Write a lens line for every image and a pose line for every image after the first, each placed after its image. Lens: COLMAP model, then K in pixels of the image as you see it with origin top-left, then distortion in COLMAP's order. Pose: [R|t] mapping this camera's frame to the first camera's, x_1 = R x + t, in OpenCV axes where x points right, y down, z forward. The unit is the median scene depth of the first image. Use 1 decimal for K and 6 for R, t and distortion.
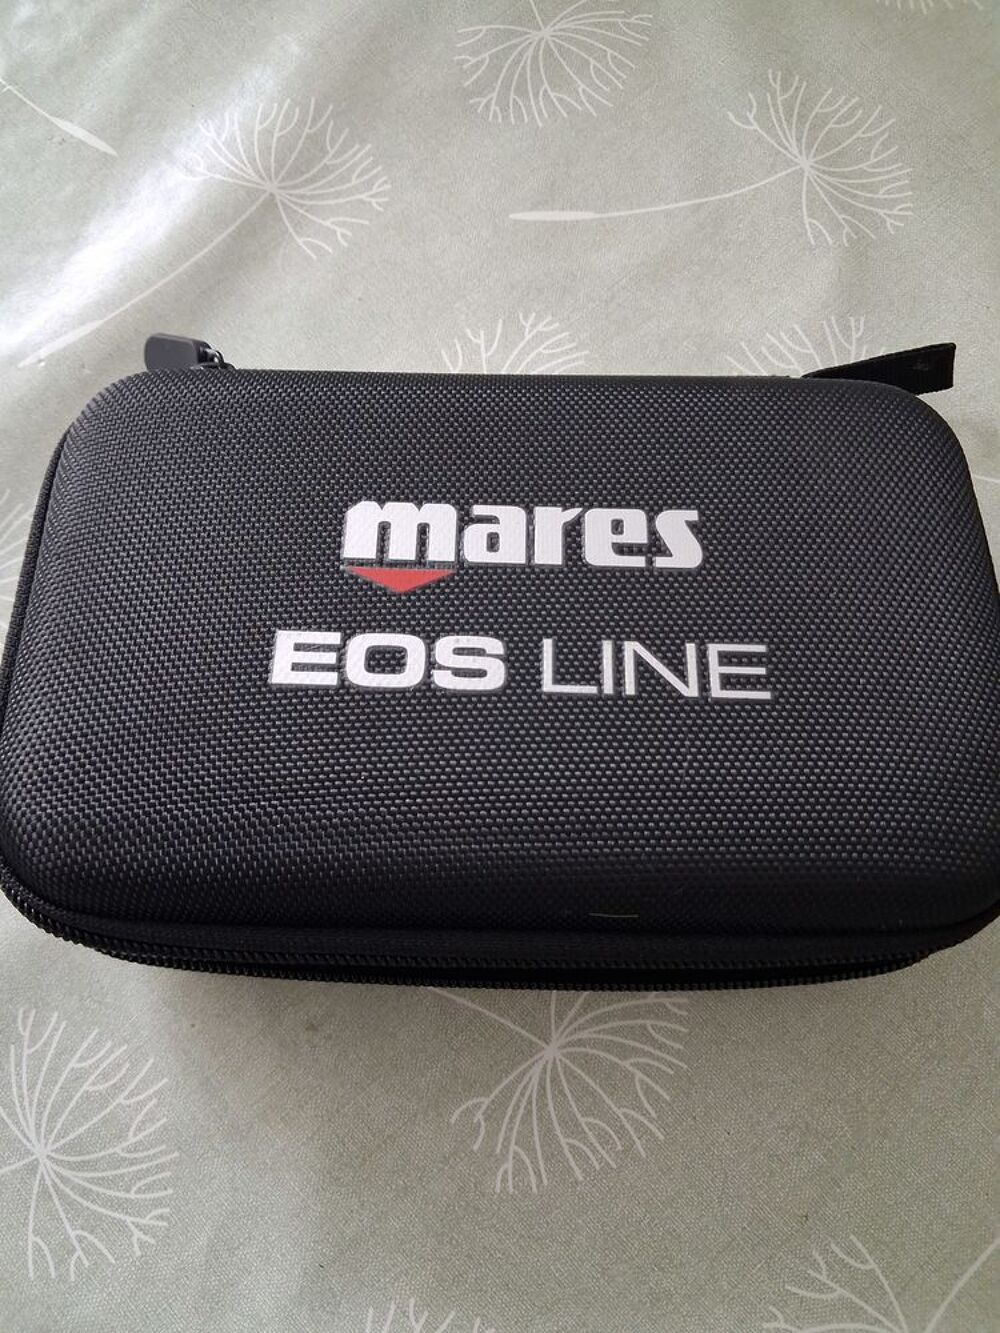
lens RADIAL K [[1043.5, 0, 501.2], [0, 1043.5, 664.9], [0, 0, 1]] dist [-0.064907, -0.026128]
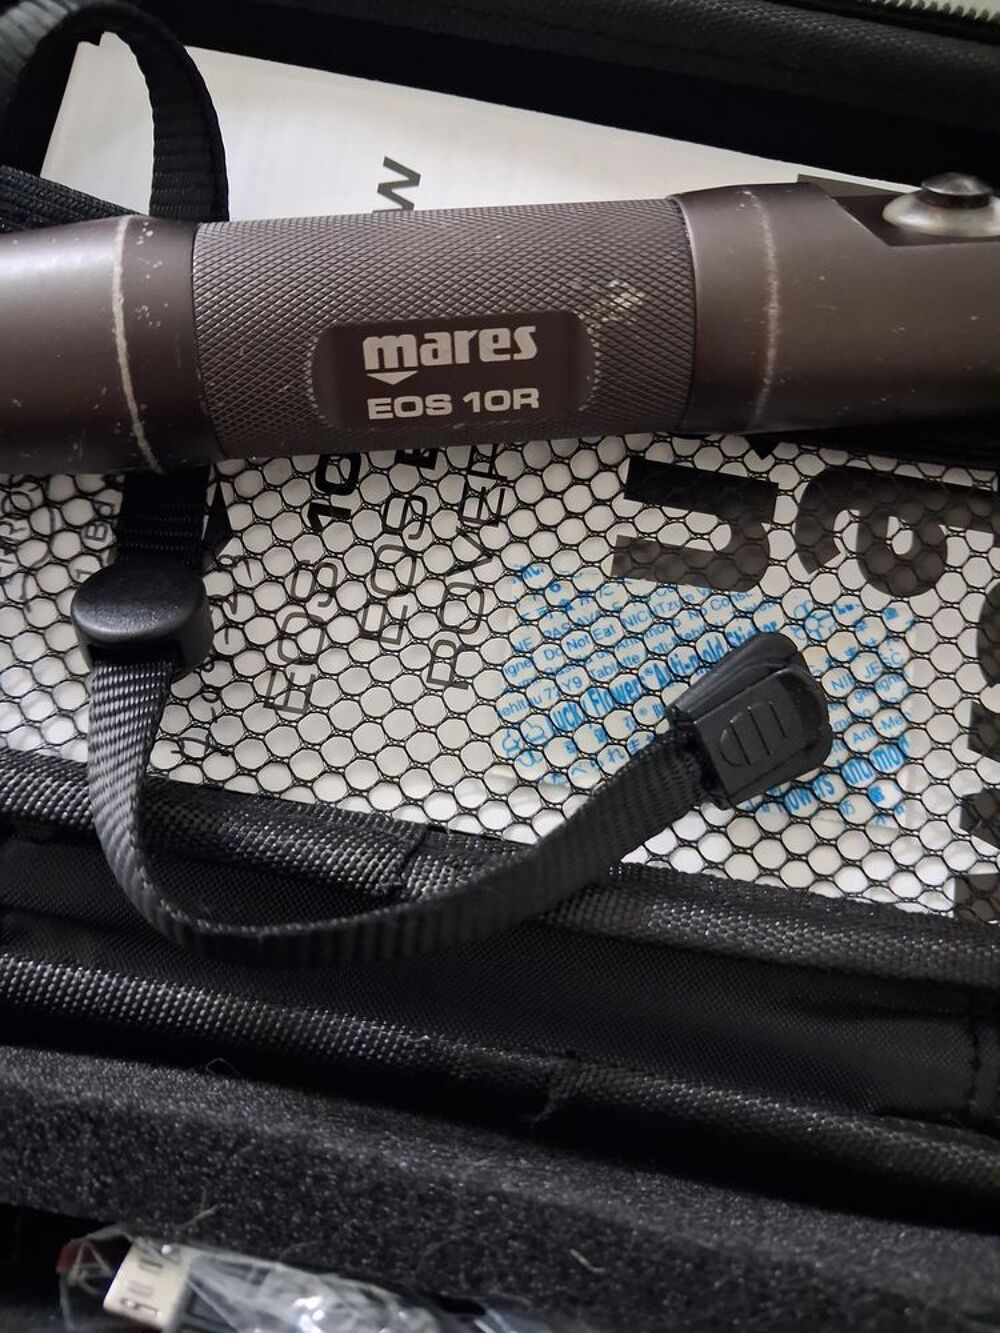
lens RADIAL K [[1043.5, 0, 487.7], [0, 1043.5, 660.8], [0, 0, 1]] dist [-0.064907, -0.026128]
pose [[0.993587, -0.106514, 0.037947, -0.047568], [0.096980, 0.975320, 0.198359, 0.077490], [-0.058139, -0.193407, 0.979395, -1.135618]]
